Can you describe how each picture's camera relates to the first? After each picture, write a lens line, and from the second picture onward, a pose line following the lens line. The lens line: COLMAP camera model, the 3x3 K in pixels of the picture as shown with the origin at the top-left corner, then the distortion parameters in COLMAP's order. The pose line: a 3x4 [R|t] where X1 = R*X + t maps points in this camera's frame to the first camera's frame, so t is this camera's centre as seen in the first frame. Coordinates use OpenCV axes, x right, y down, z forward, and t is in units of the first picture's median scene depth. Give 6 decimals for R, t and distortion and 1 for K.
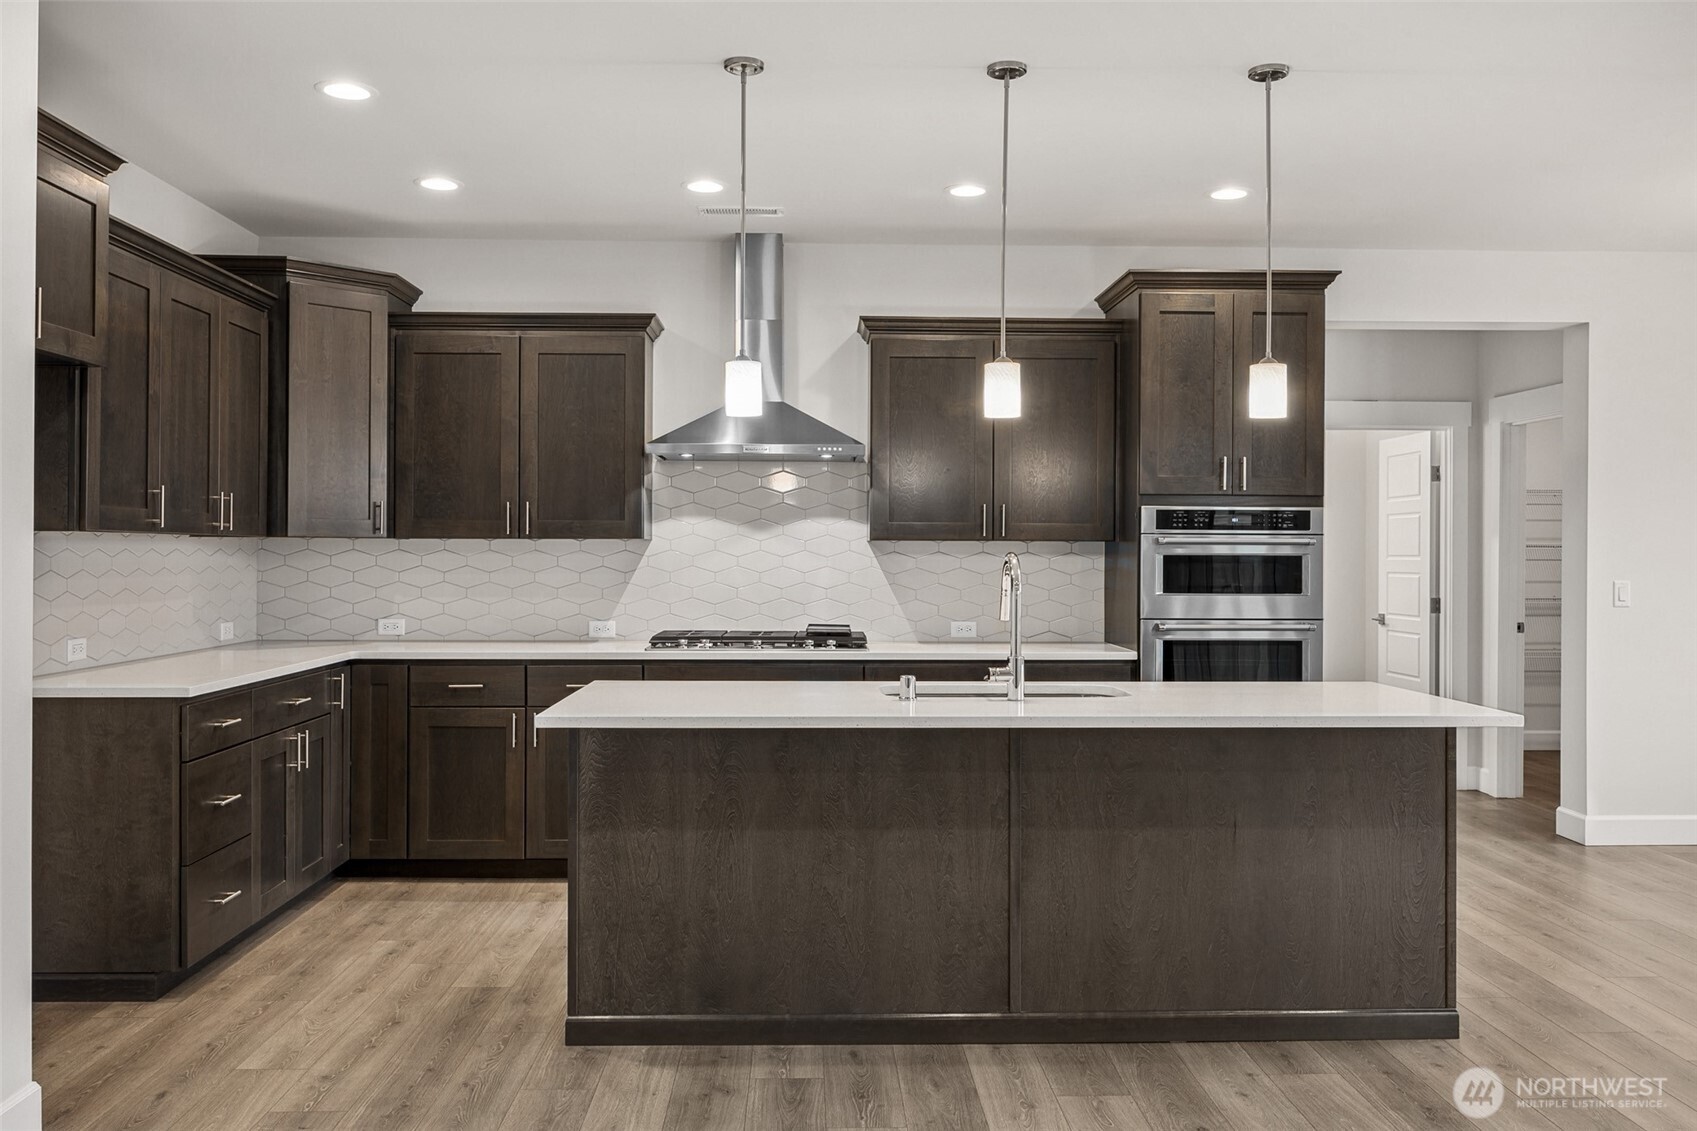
lens RADIAL K [[1387.4, 0, 855.8], [0, 1387.4, 555.8], [0, 0, 1]] dist [0.007904, -0.003167]
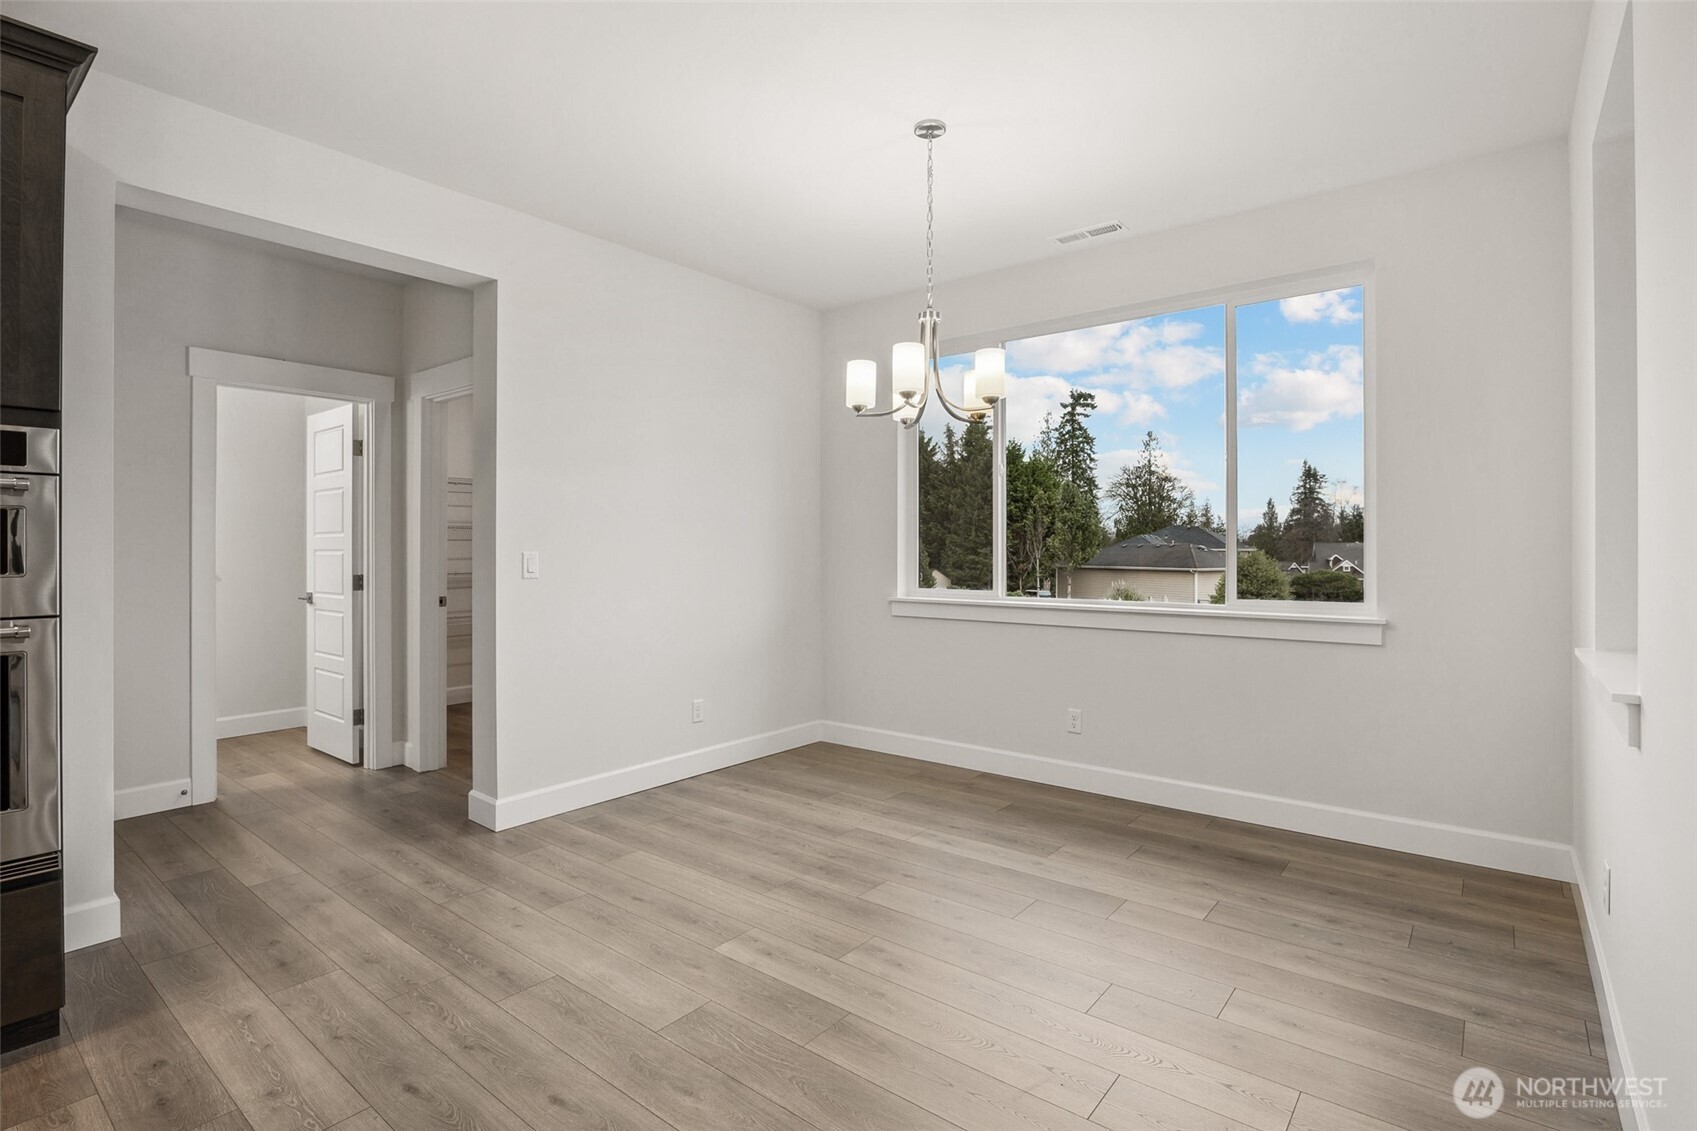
lens RADIAL K [[819.6, 0, 839.6], [0, 819.6, 549.2], [0, 0, 1]] dist [-0.005477, 0.000236]
pose [[0.663769, -0.003801, 0.747928, 0.303824], [0.003929, 0.999991, 0.001594, 0.018300], [-0.747927, 0.001880, 0.663778, 0.522894]]
